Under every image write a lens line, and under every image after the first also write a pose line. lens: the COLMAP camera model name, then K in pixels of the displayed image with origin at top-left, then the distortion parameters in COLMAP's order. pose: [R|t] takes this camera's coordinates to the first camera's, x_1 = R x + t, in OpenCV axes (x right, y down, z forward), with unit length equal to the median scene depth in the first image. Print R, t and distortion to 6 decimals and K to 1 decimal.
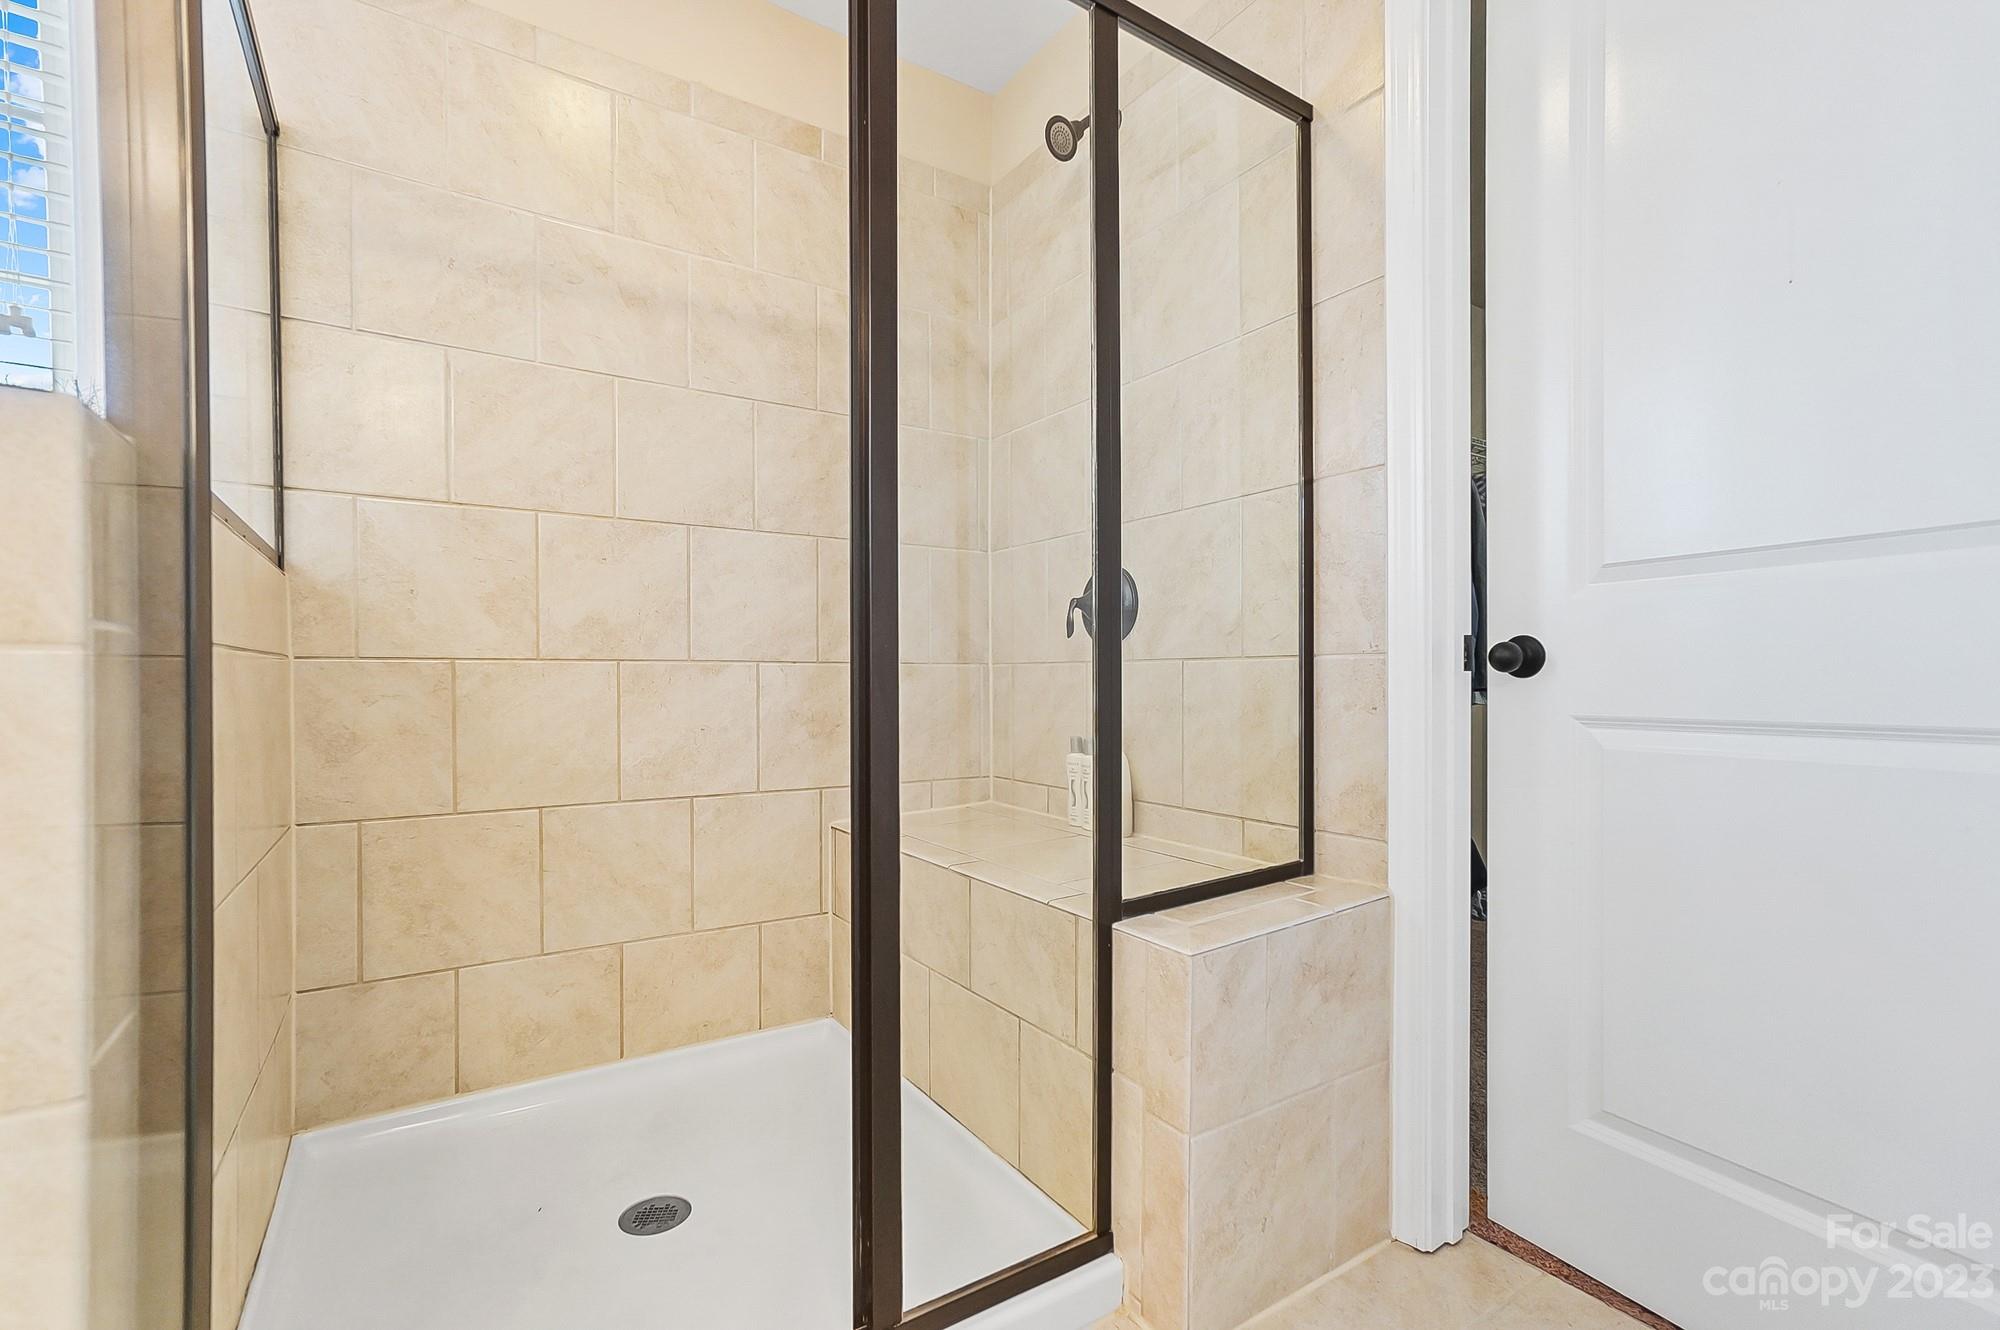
lens RADIAL K [[896.3, 0, 988.3], [0, 896.3, 673.1], [0, 0, 1]] dist [-0.002040, -0.000084]
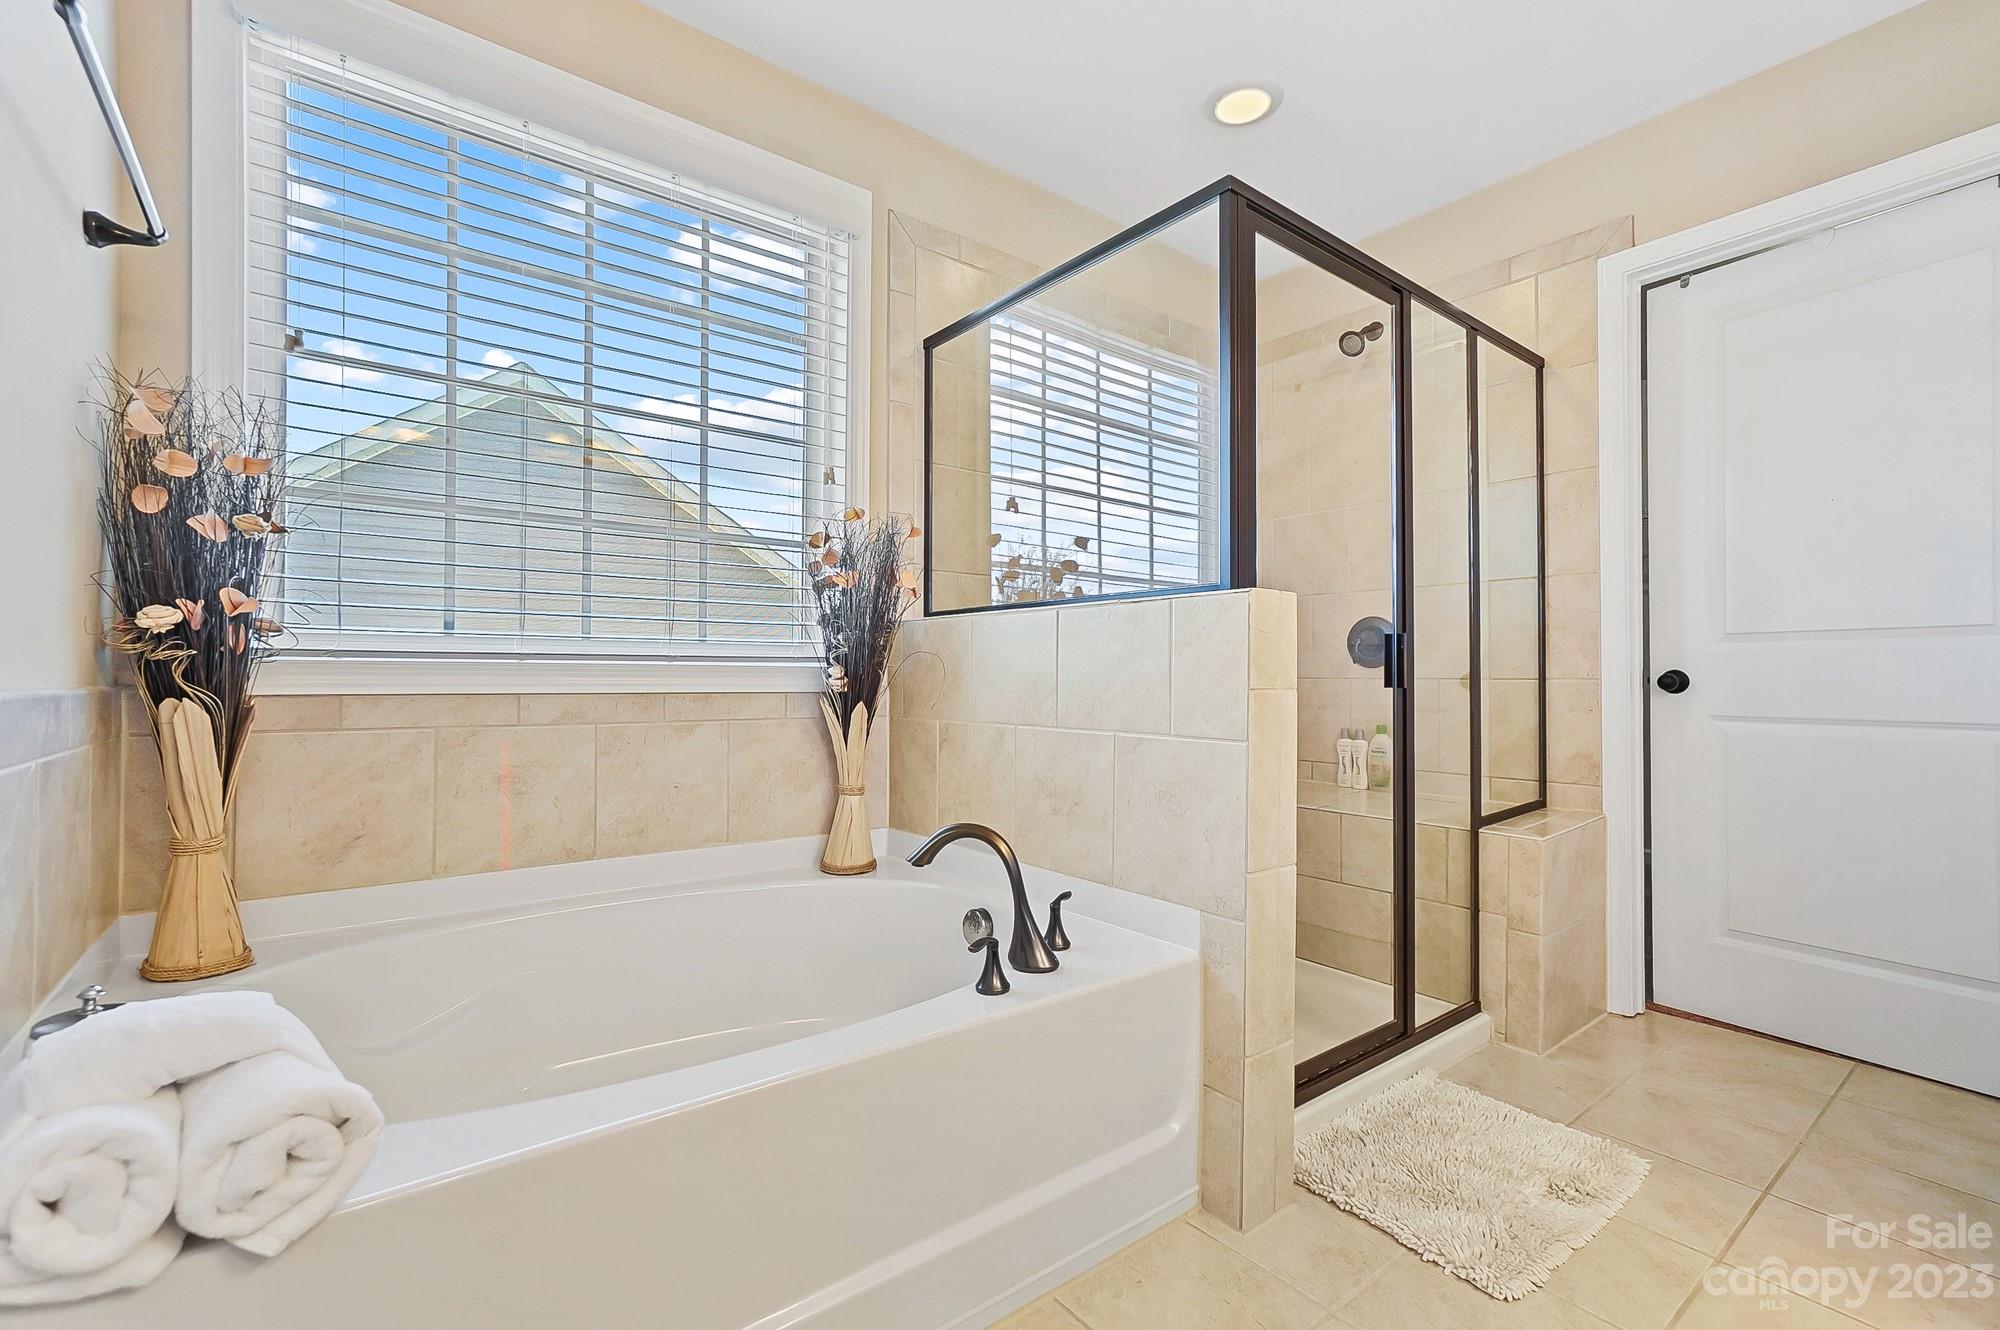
lens RADIAL K [[870.9, 0, 991.0], [0, 870.9, 658.2], [0, 0, 1]] dist [-0.002174, -0.000105]
pose [[0.996118, 0.010531, 0.087397, -0.895834], [-0.008726, 0.999741, -0.021007, -0.016526], [-0.087596, 0.020163, 0.995952, -0.598195]]
